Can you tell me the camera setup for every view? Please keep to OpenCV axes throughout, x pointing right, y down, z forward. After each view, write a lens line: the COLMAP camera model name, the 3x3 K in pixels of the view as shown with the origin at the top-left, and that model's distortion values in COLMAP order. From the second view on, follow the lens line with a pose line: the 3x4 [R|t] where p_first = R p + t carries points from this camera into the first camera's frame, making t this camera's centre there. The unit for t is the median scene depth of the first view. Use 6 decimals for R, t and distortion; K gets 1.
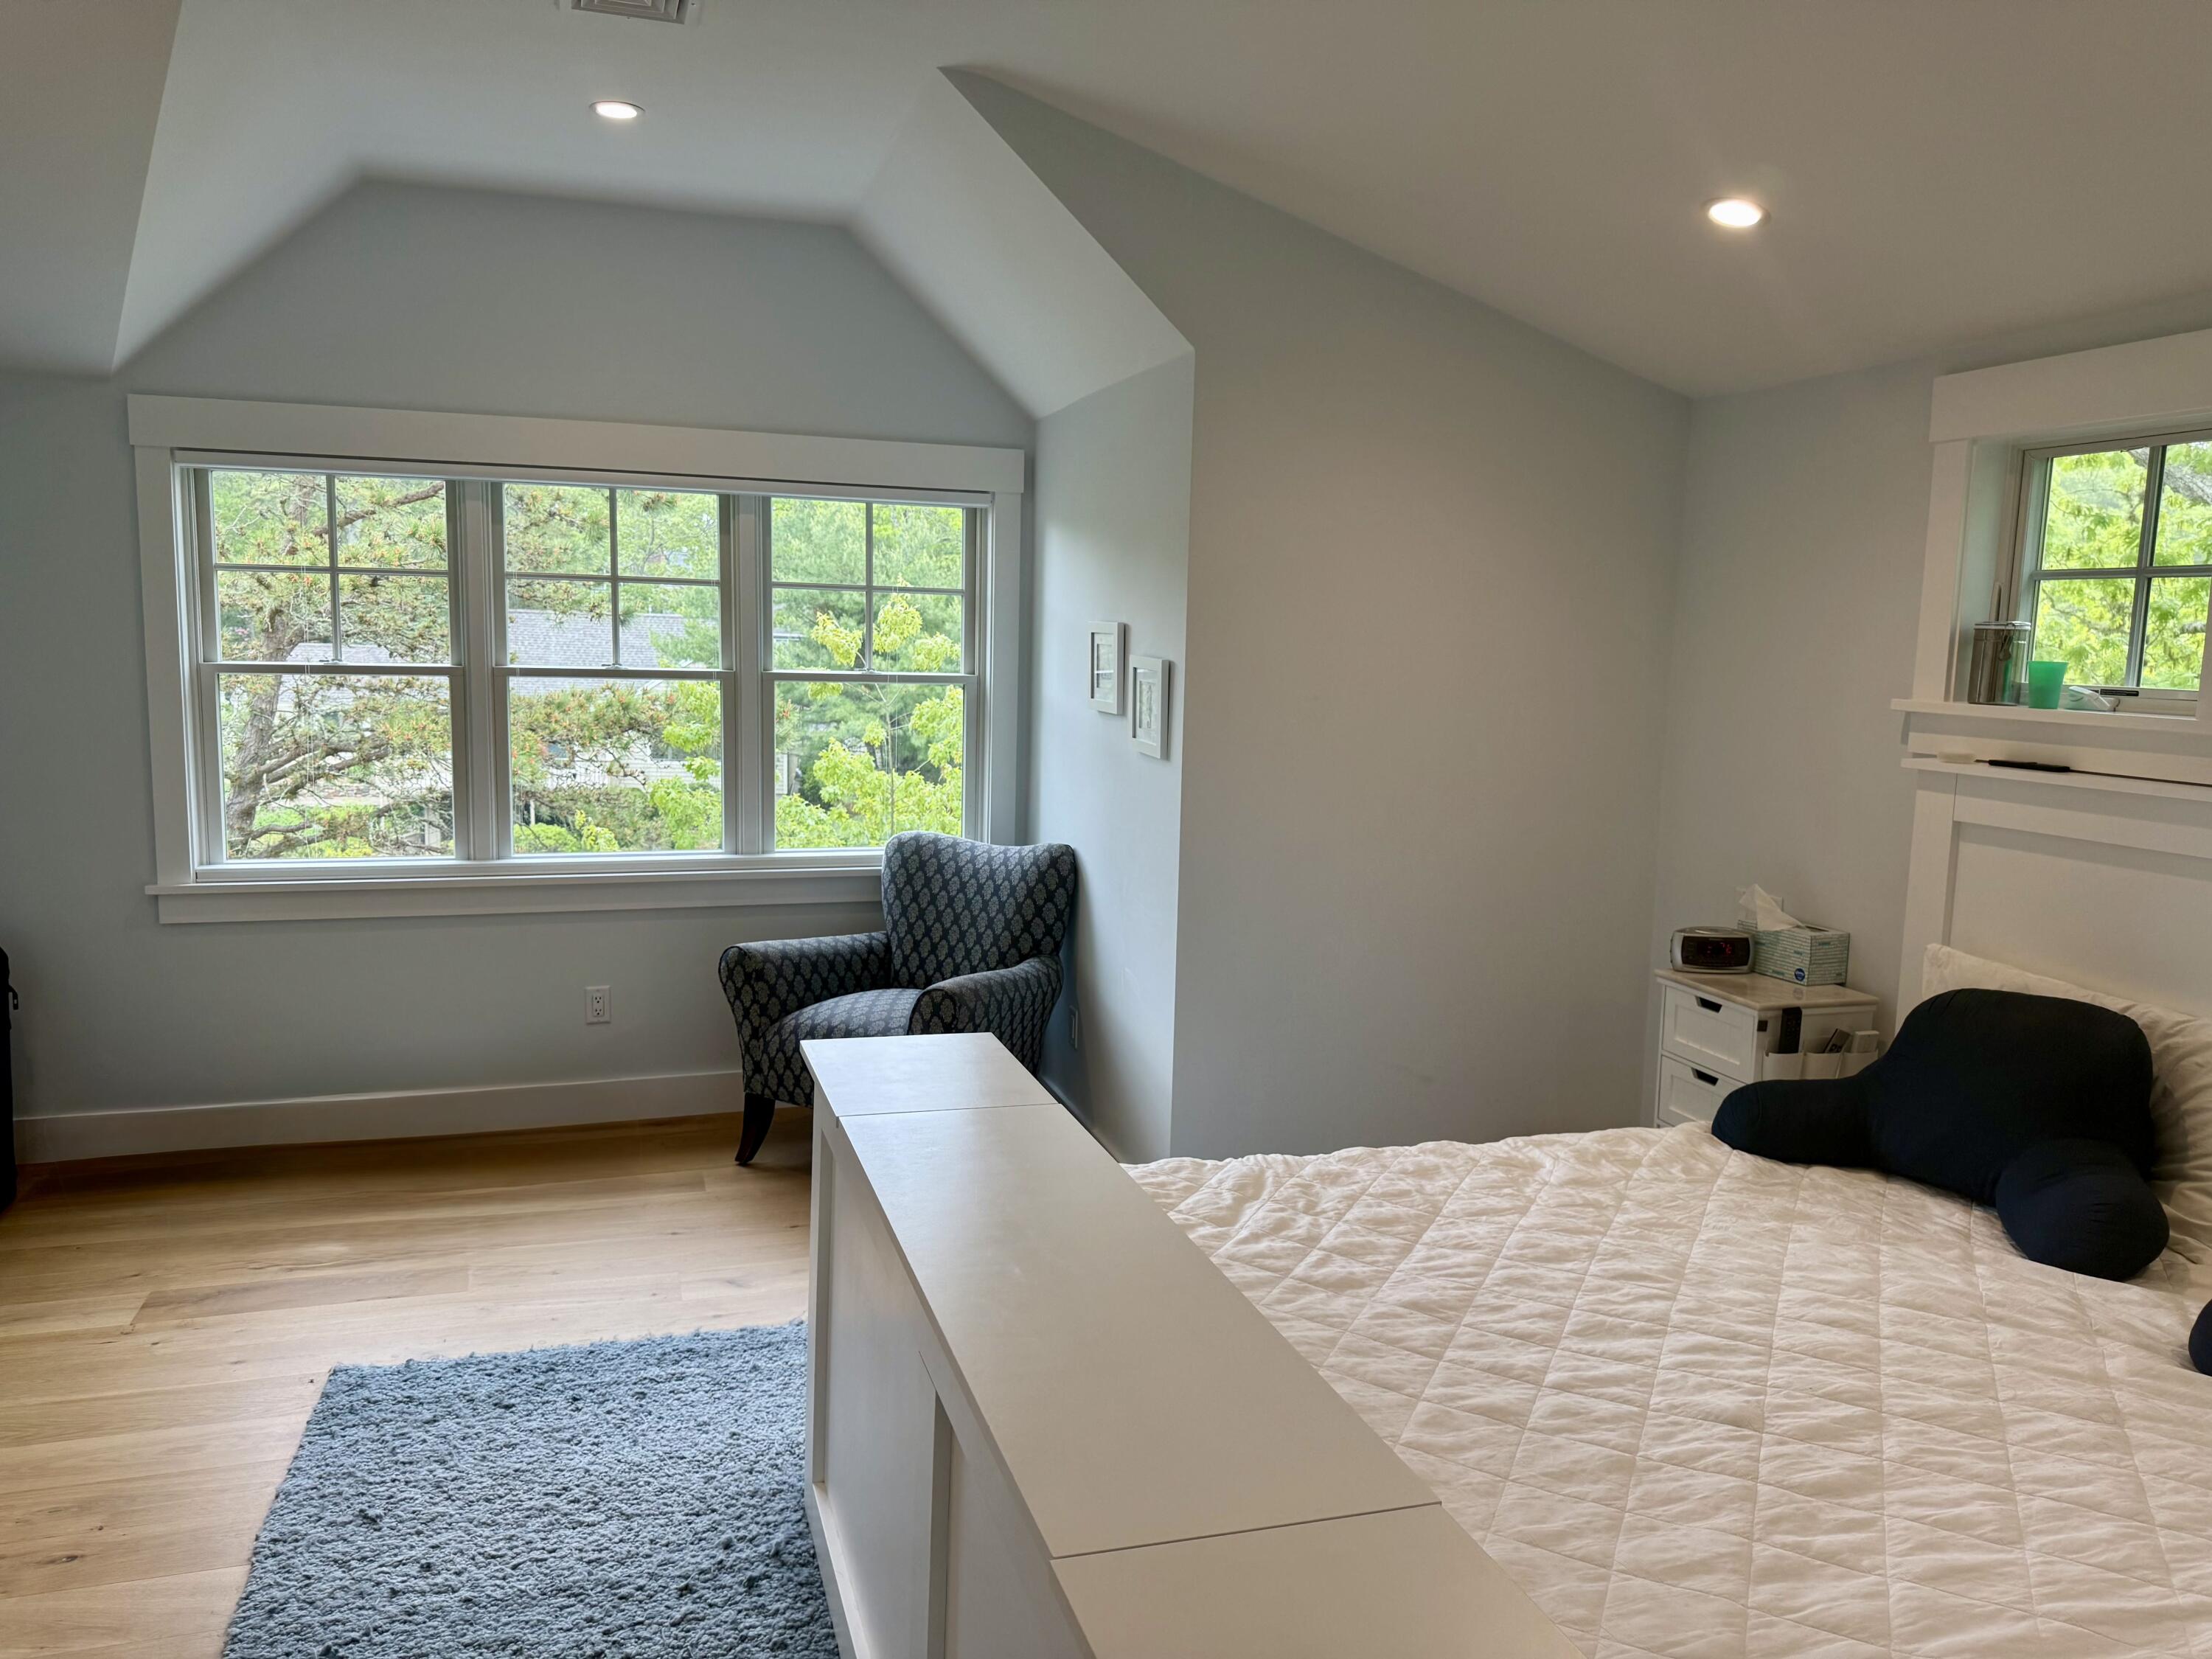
lens RADIAL K [[1570.9, 0, 1094.6], [0, 1570.9, 822.8], [0, 0, 1]] dist [0.037445, -0.032166]
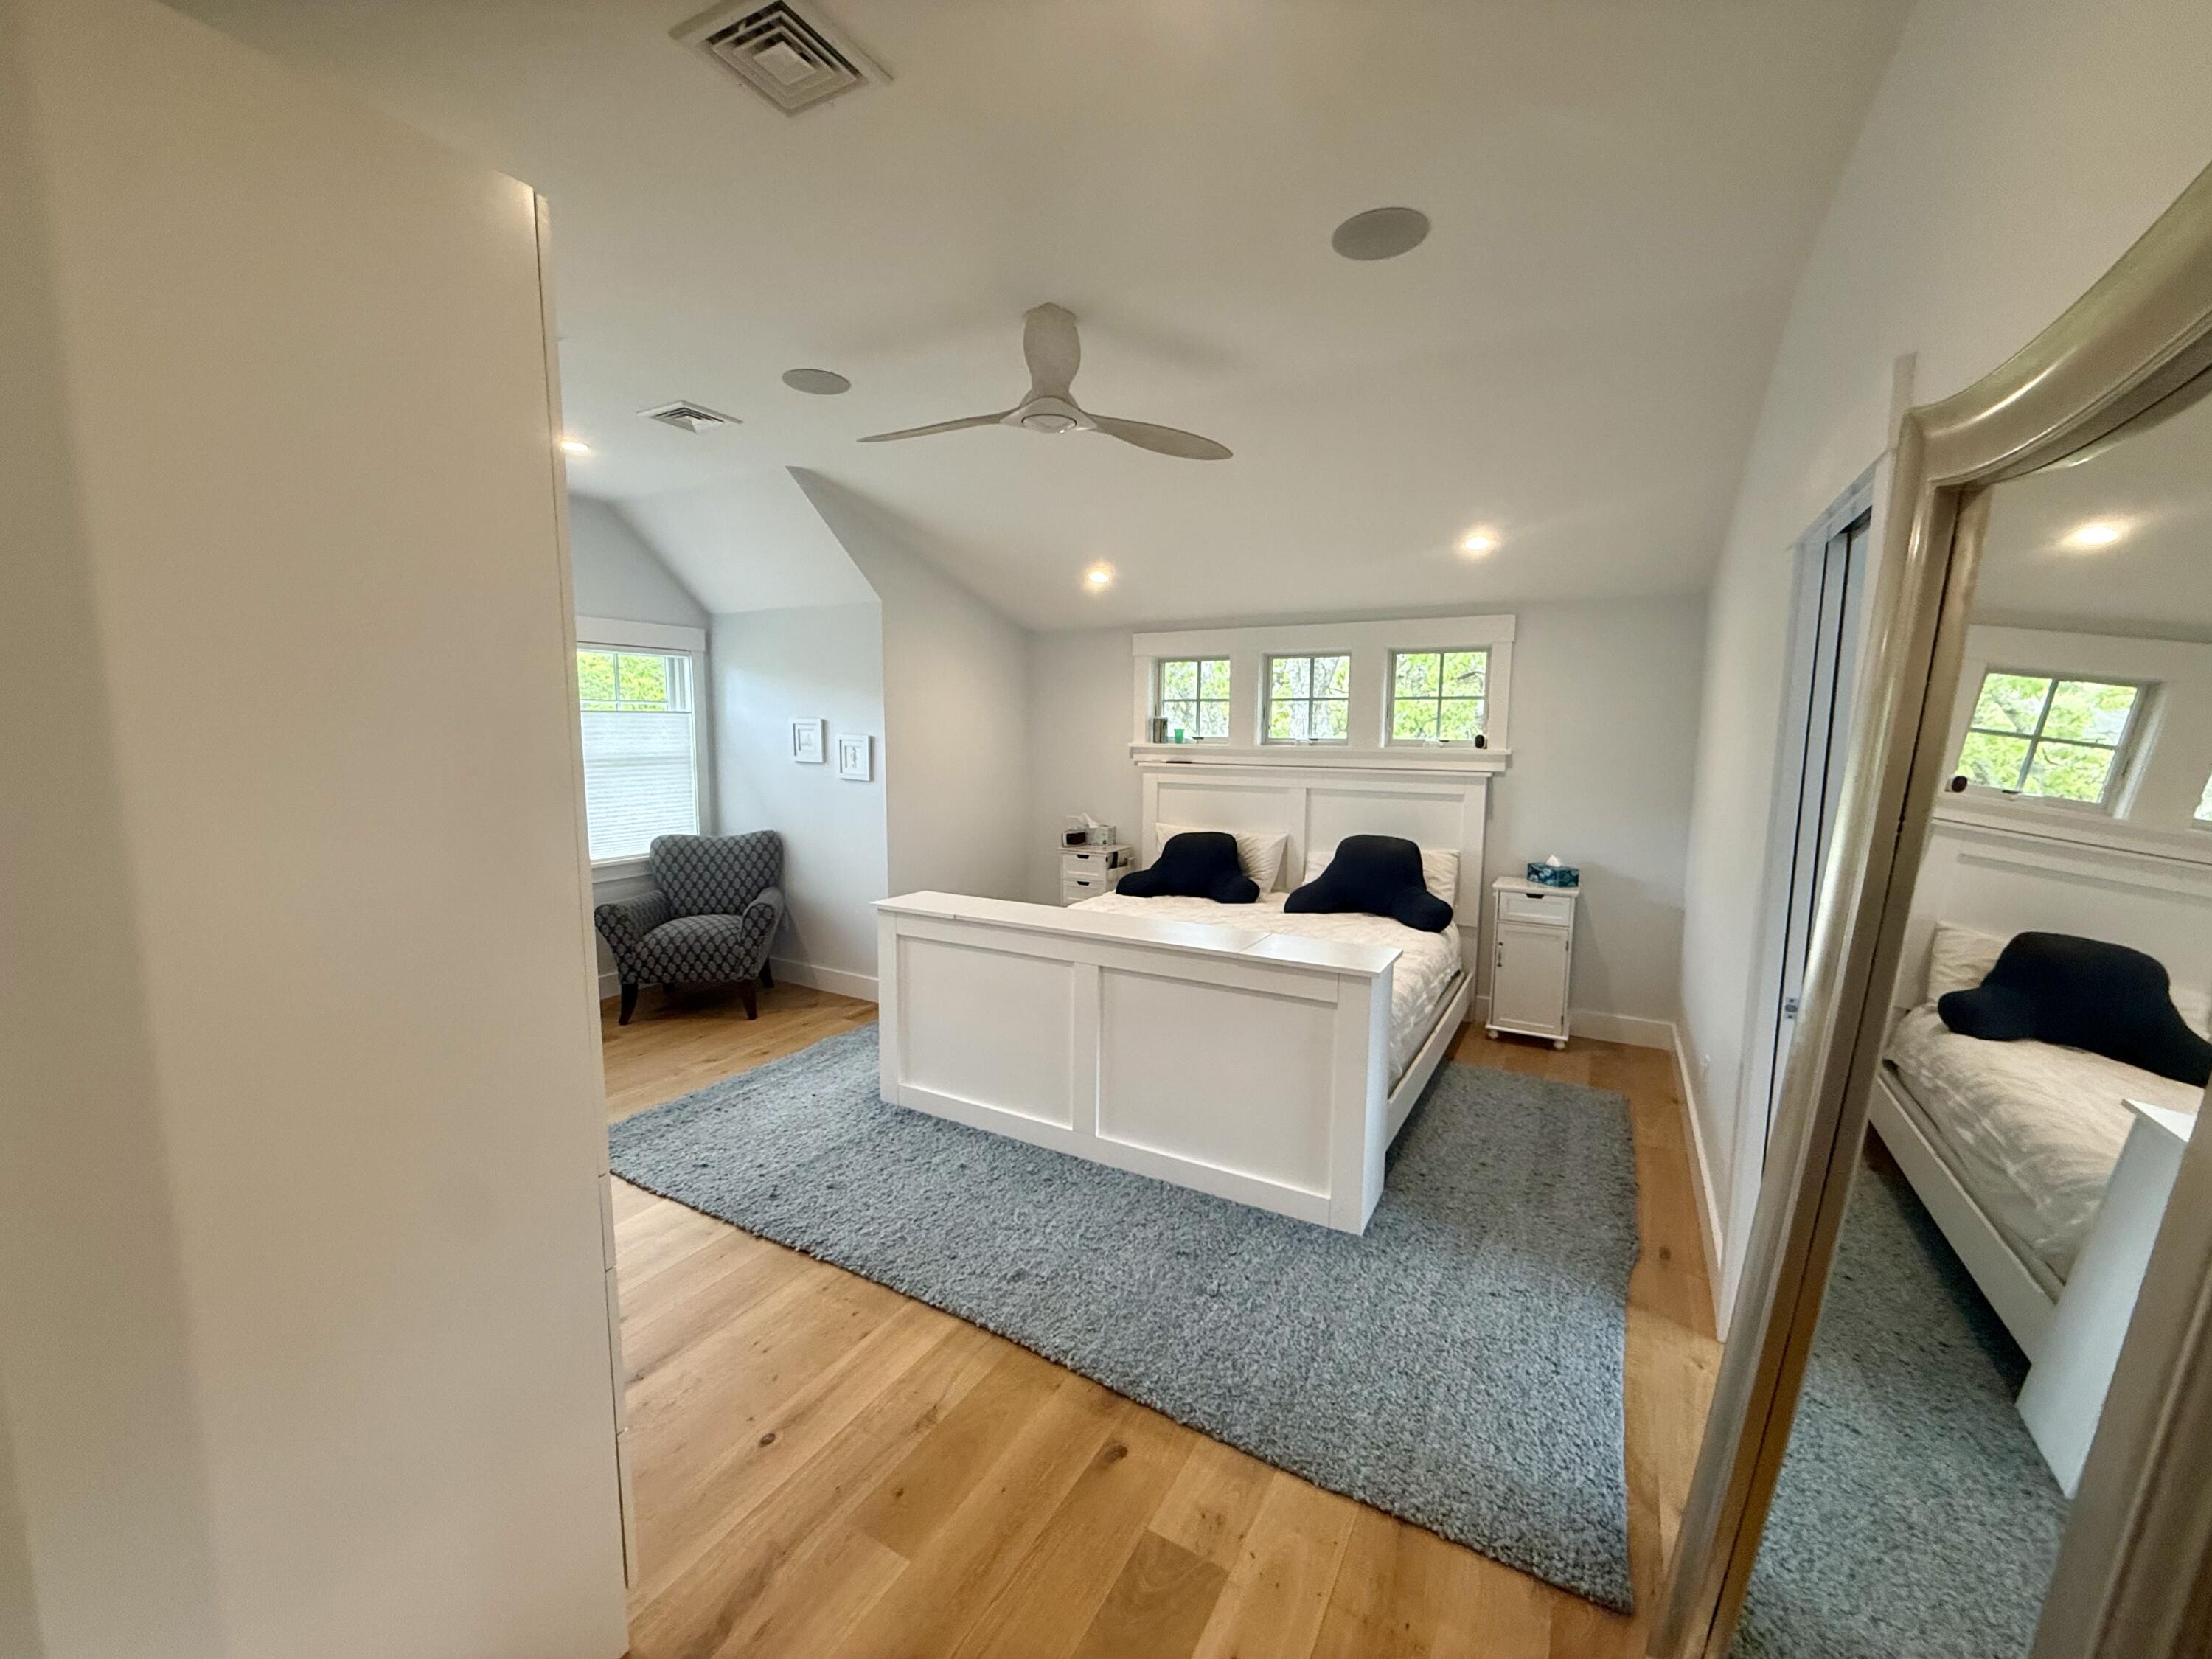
lens RADIAL K [[887.1, 0, 1100.3], [0, 887.1, 836.6], [0, 0, 1]] dist [0.003257, 0.000231]
pose [[0.730609, -0.104469, 0.674757, -0.678603], [0.095250, 0.994157, 0.050786, 0.005724], [-0.676120, 0.027166, 0.736290, -0.168559]]
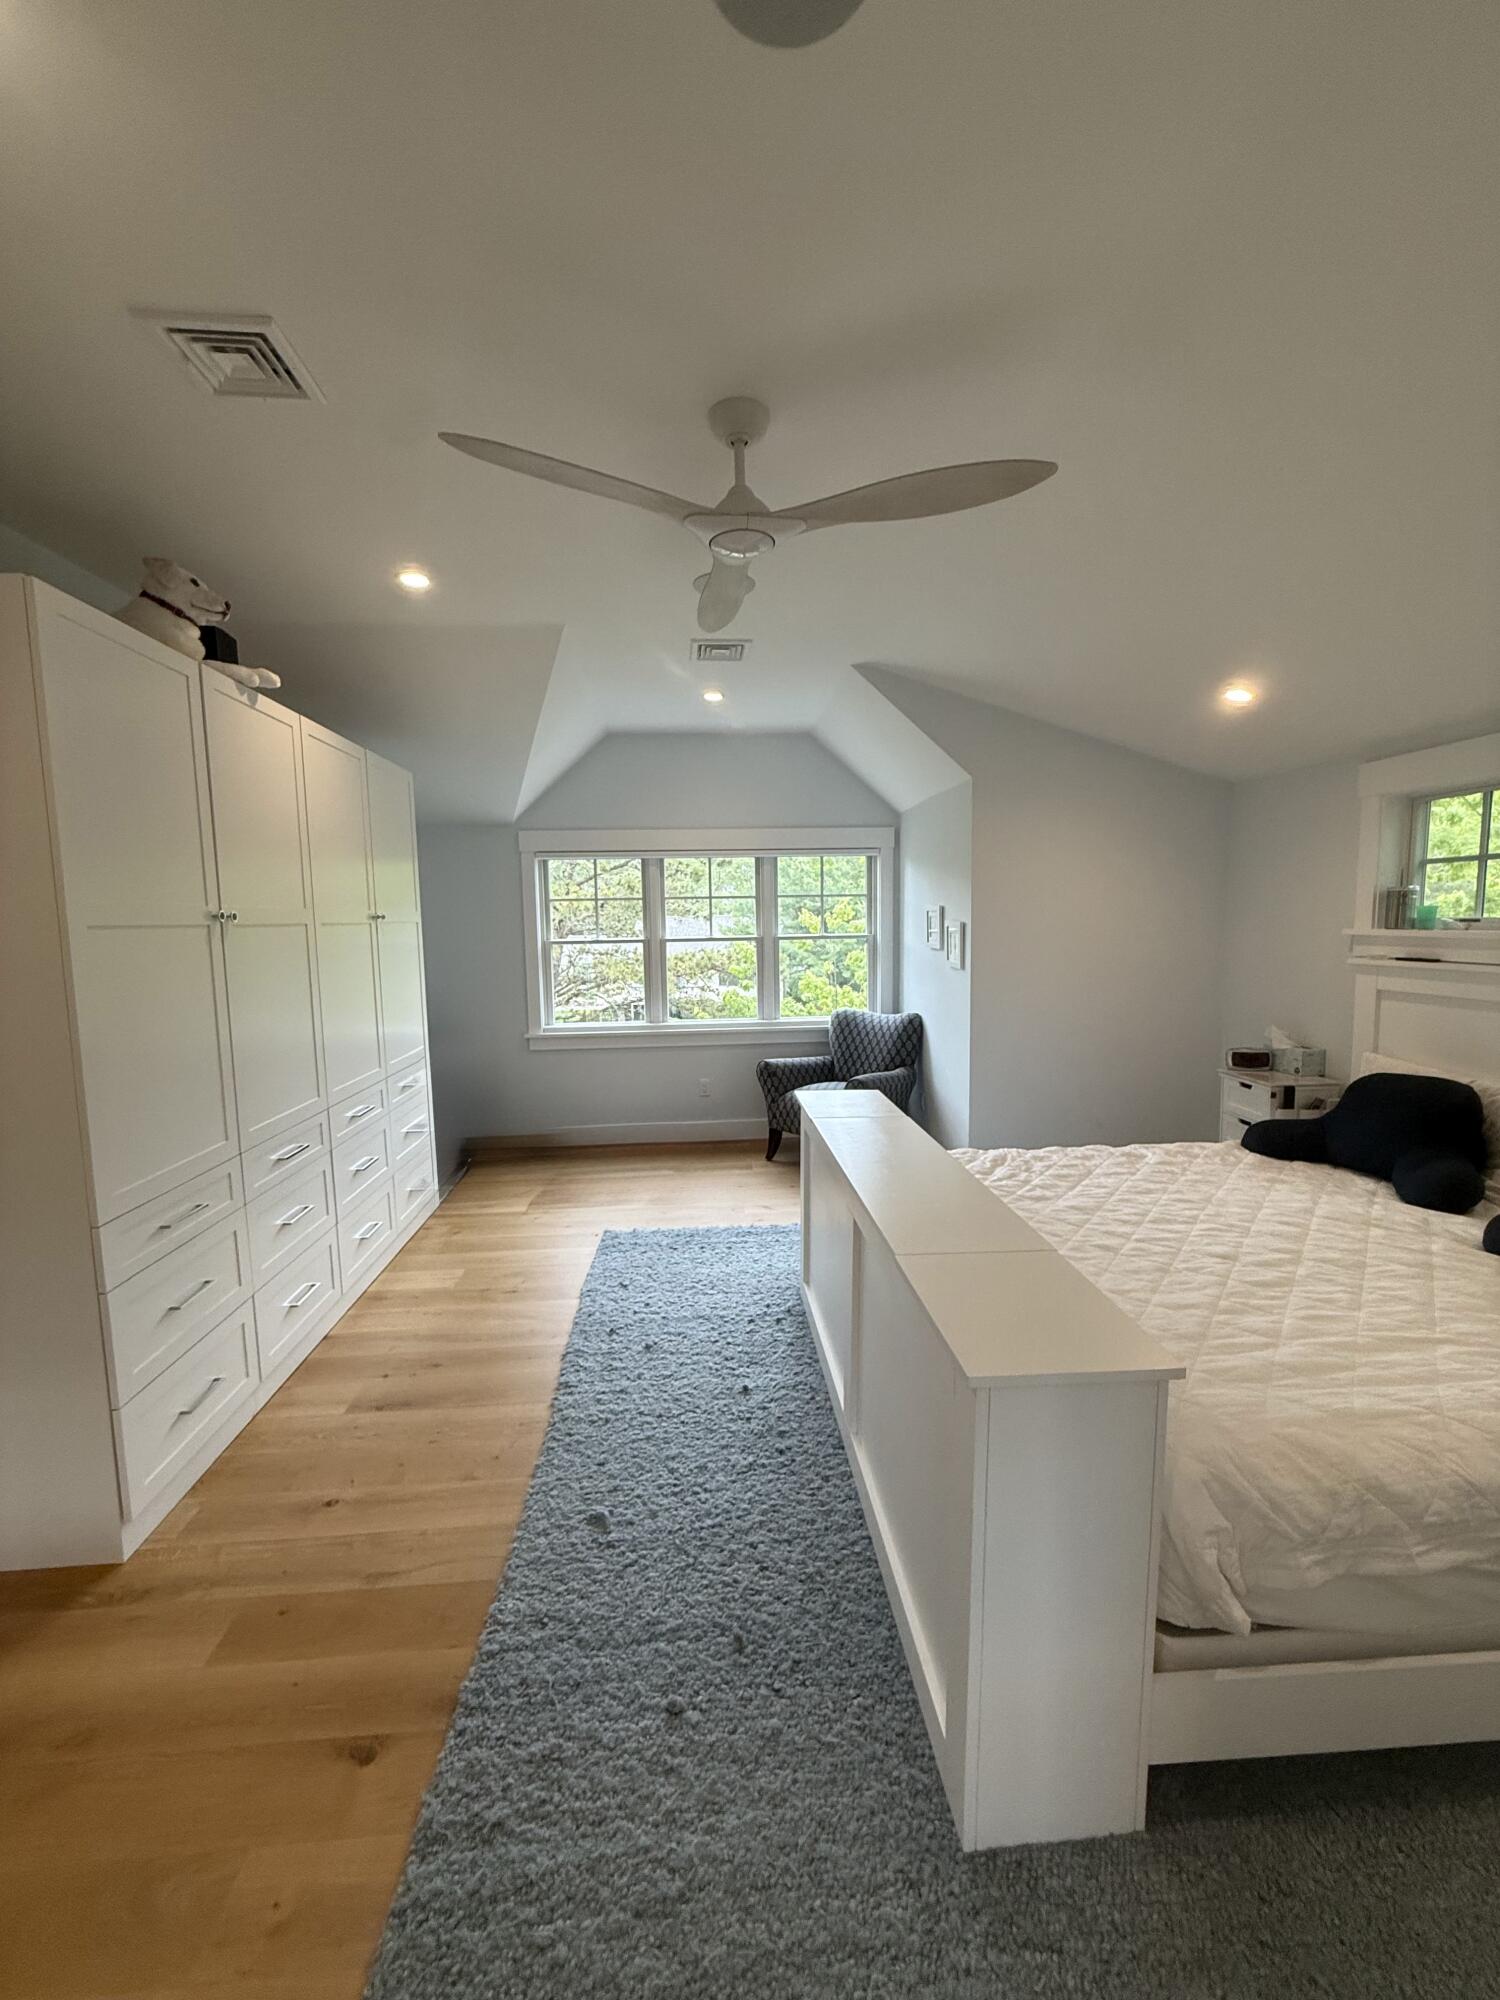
lens RADIAL K [[802.1, 0, 754.9], [0, 802.1, 1000.1], [0, 0, 1]] dist [0.003257, 0.000231]
pose [[0.973819, -0.015504, -0.226798, 0.020459], [0.010572, 0.999681, -0.022945, 0.026223], [0.227081, 0.019946, 0.973672, -0.134873]]
